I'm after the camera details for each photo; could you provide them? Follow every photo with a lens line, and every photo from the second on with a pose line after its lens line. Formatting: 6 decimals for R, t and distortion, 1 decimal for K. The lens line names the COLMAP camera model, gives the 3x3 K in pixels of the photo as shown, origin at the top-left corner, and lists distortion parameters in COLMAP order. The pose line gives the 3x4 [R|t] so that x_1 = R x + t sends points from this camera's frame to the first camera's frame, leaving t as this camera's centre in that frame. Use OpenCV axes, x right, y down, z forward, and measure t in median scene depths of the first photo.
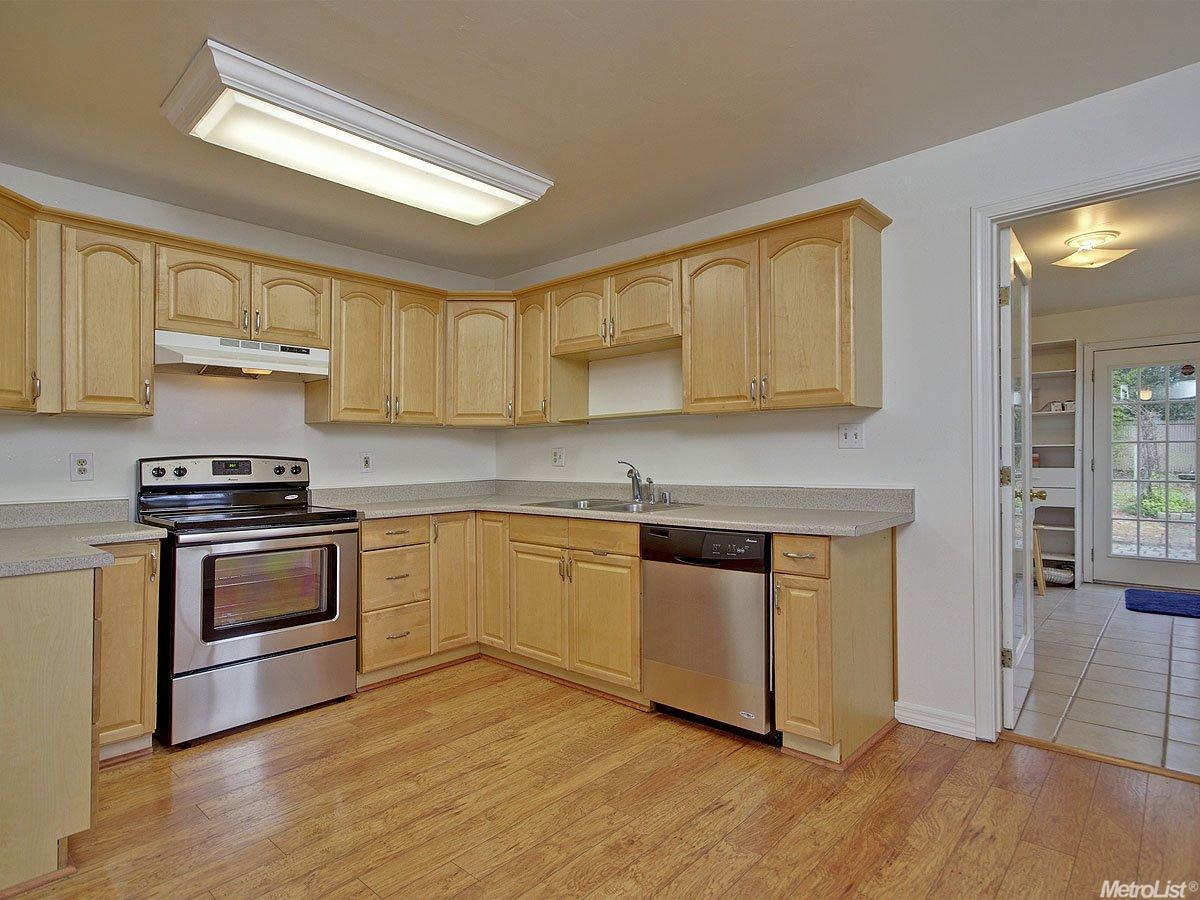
lens RADIAL K [[647.9, 0, 612.9], [0, 647.9, 446.1], [0, 0, 1]] dist [-0.013327, 0.014255]
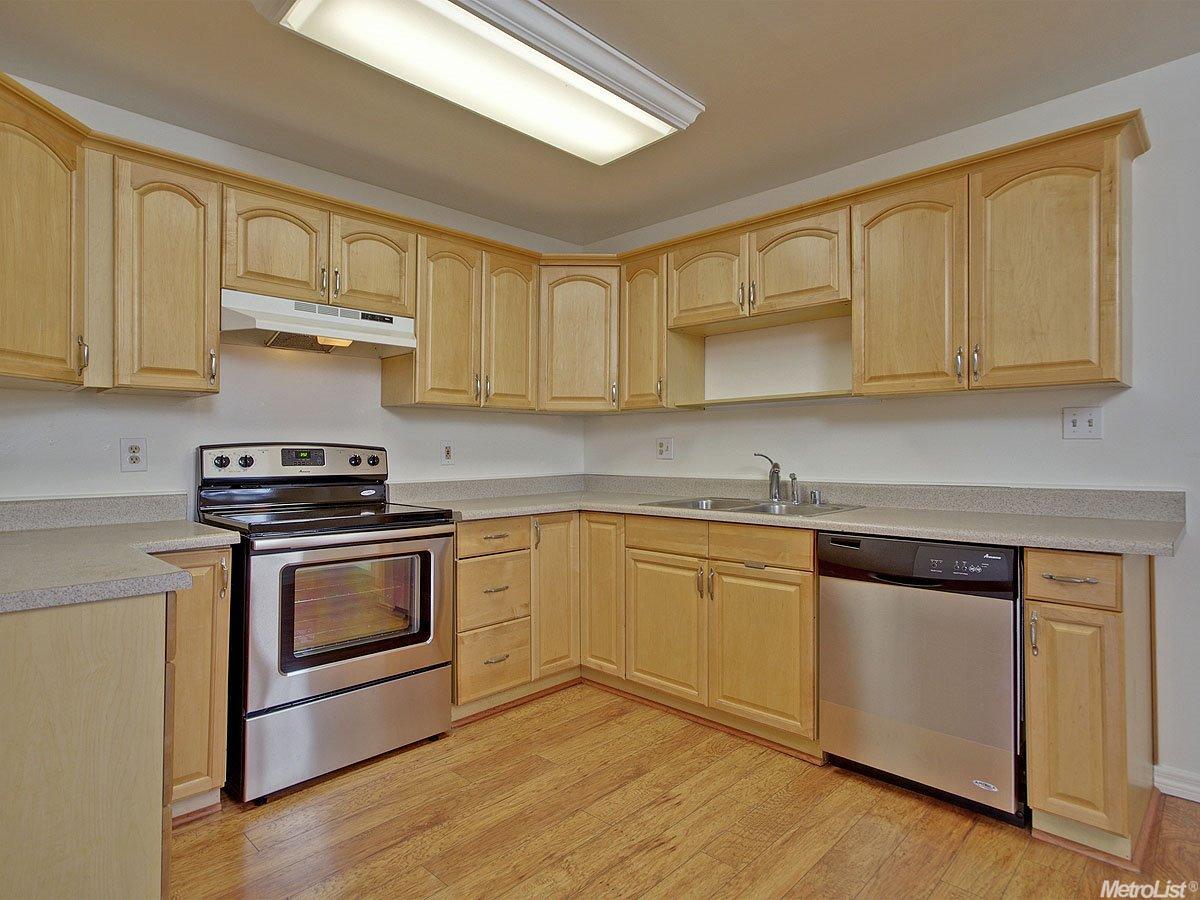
lens RADIAL K [[647.9, 0, 606.6], [0, 647.9, 441.1], [0, 0, 1]] dist [-0.013327, 0.014255]
pose [[0.999460, 0.006888, -0.032136, -0.178668], [-0.006836, 0.999975, 0.001719, 0.008652], [0.032147, -0.001499, 0.999482, 0.181174]]
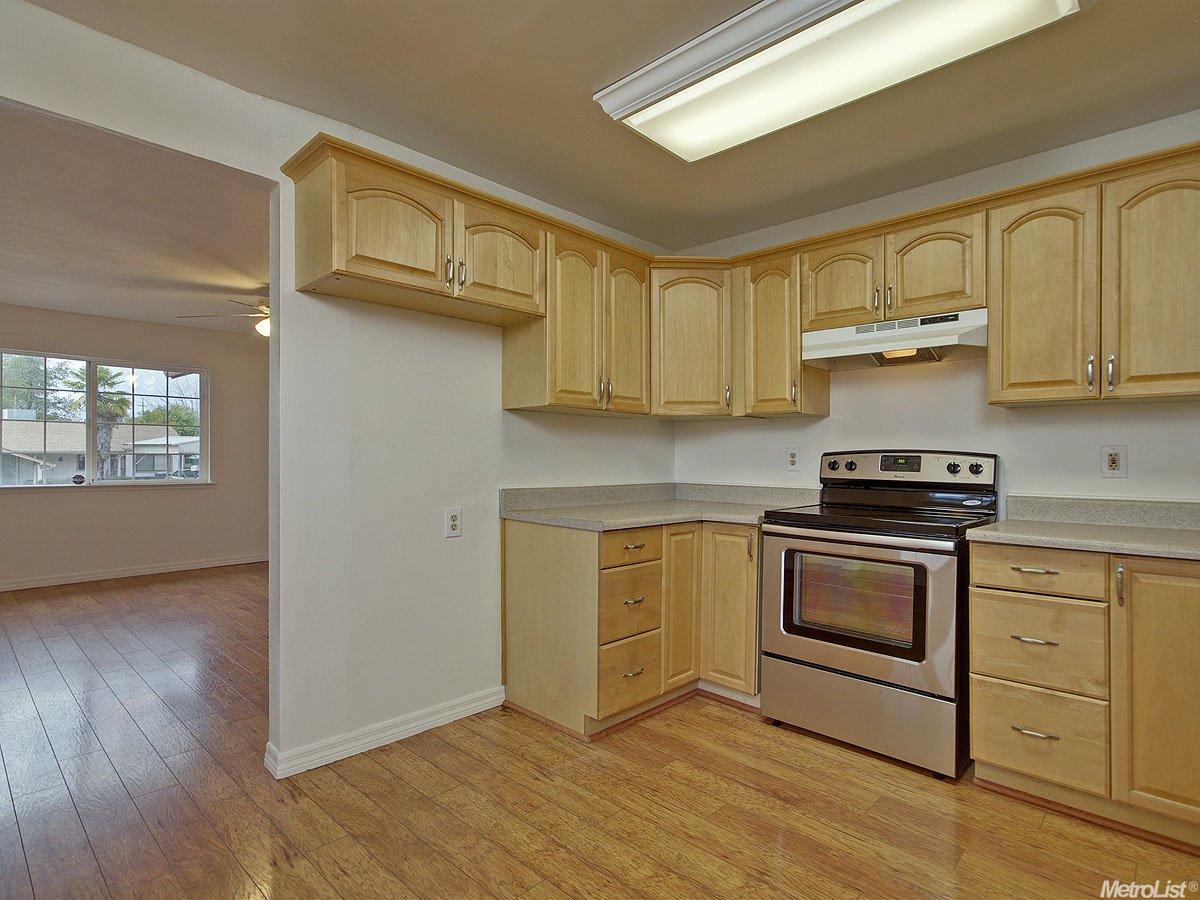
lens RADIAL K [[621.7, 0, 610.3], [0, 621.7, 447.4], [0, 0, 1]] dist [-0.003966, 0.000223]
pose [[-0.017458, -0.004171, -0.999839, 0.315057], [0.008780, 0.999952, -0.004325, 0.011741], [0.999809, -0.008854, -0.017421, 0.650340]]
